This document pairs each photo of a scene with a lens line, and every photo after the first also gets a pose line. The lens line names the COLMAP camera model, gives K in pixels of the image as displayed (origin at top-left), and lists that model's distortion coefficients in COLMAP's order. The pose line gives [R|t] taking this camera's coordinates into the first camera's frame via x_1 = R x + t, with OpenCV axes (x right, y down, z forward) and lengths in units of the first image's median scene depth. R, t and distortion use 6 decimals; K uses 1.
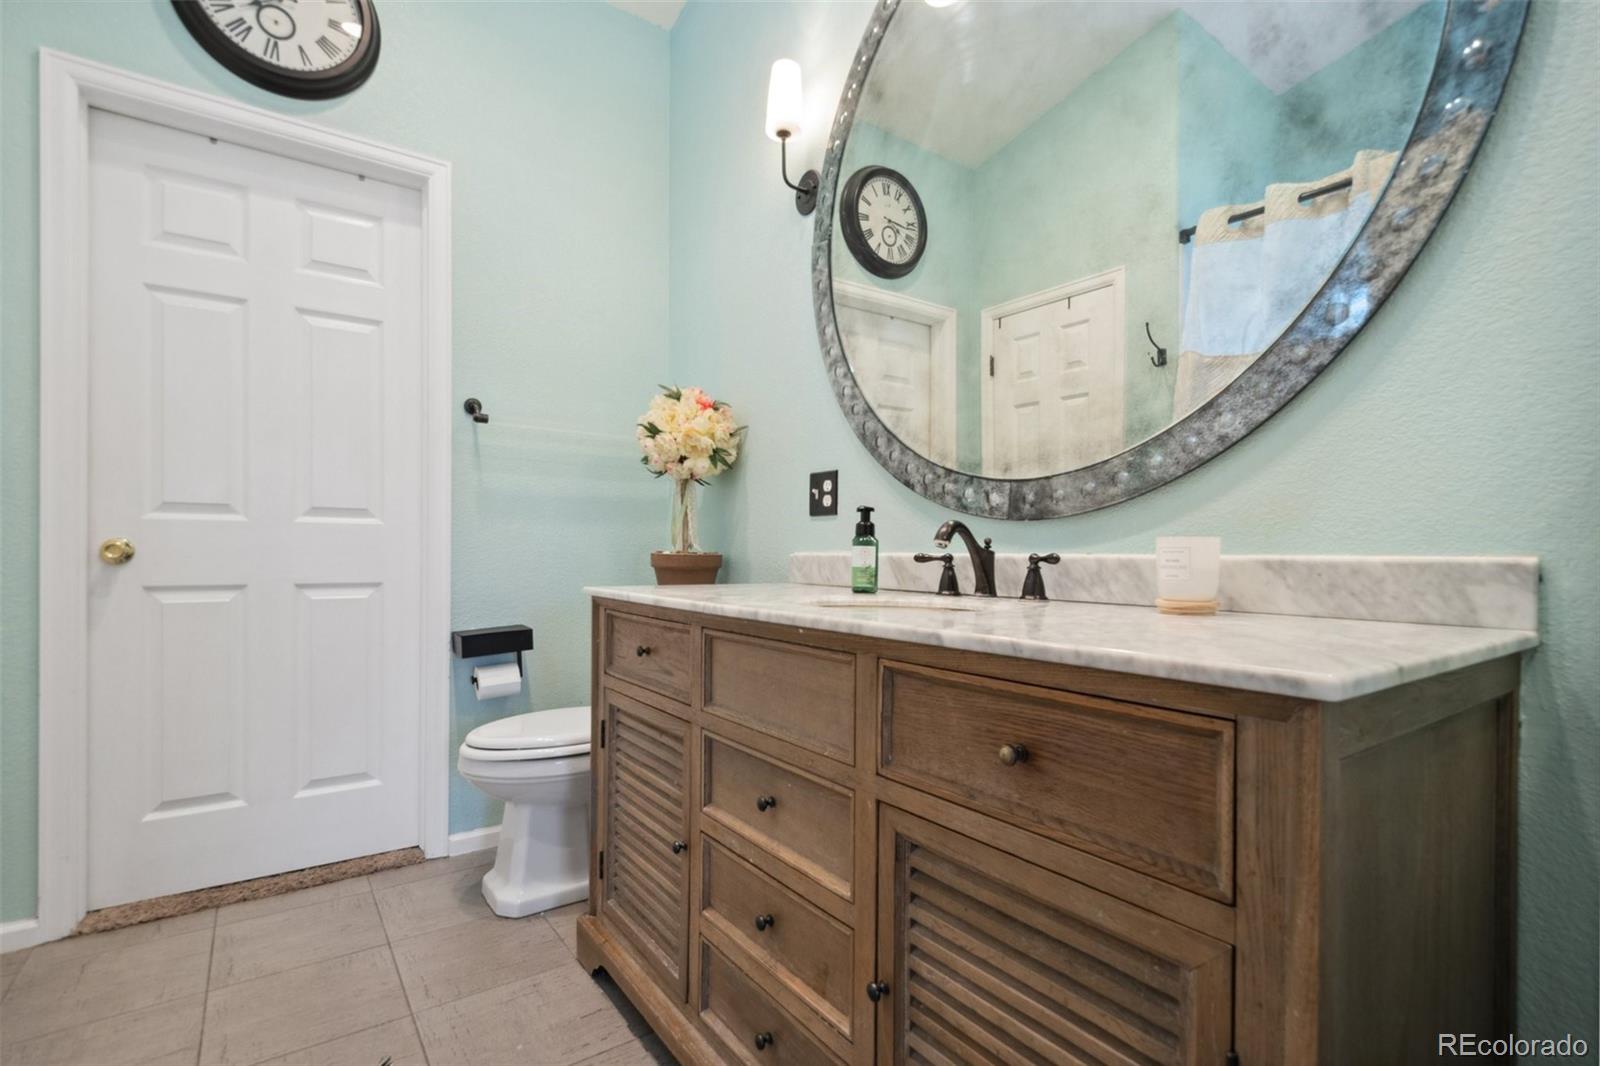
lens RADIAL K [[740.6, 0, 806.3], [0, 740.6, 546.3], [0, 0, 1]] dist [0.002940, -0.000538]
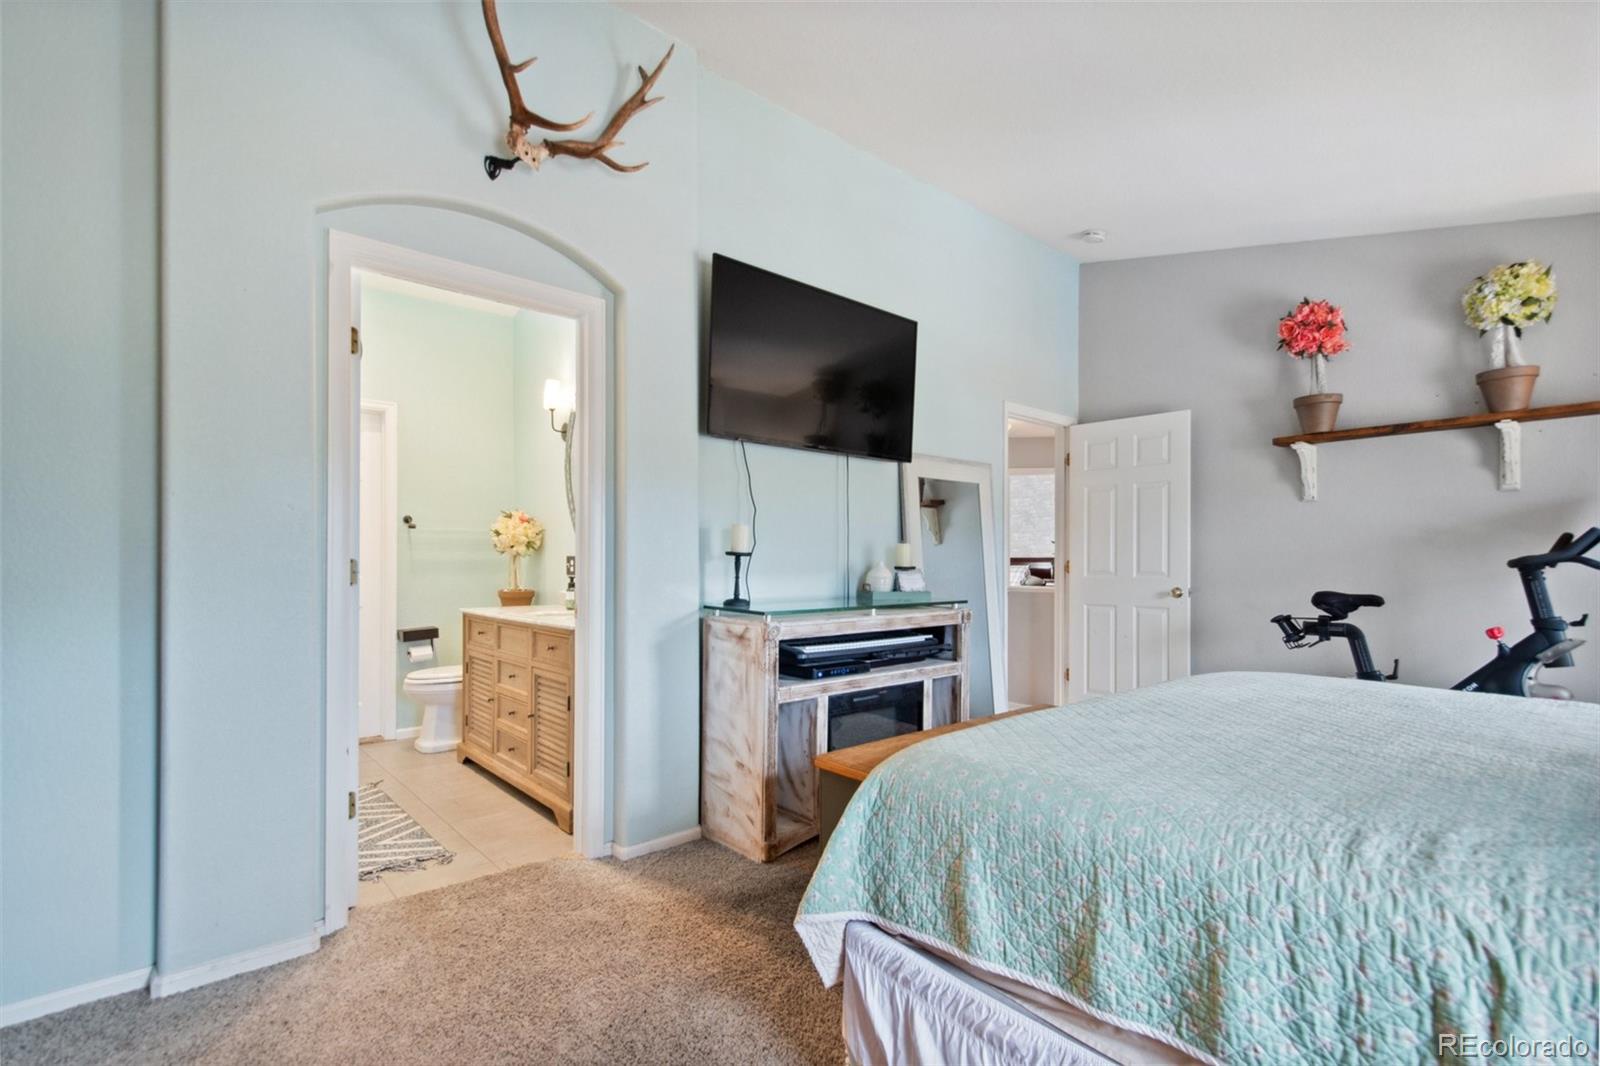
lens RADIAL K [[740.6, 0, 811.4], [0, 740.6, 540.4], [0, 0, 1]] dist [0.002940, -0.000538]
pose [[0.994374, -0.006977, 0.105694, 0.469650], [0.008631, 0.999847, -0.015200, -0.097138], [-0.105571, 0.016027, 0.994283, -1.224697]]
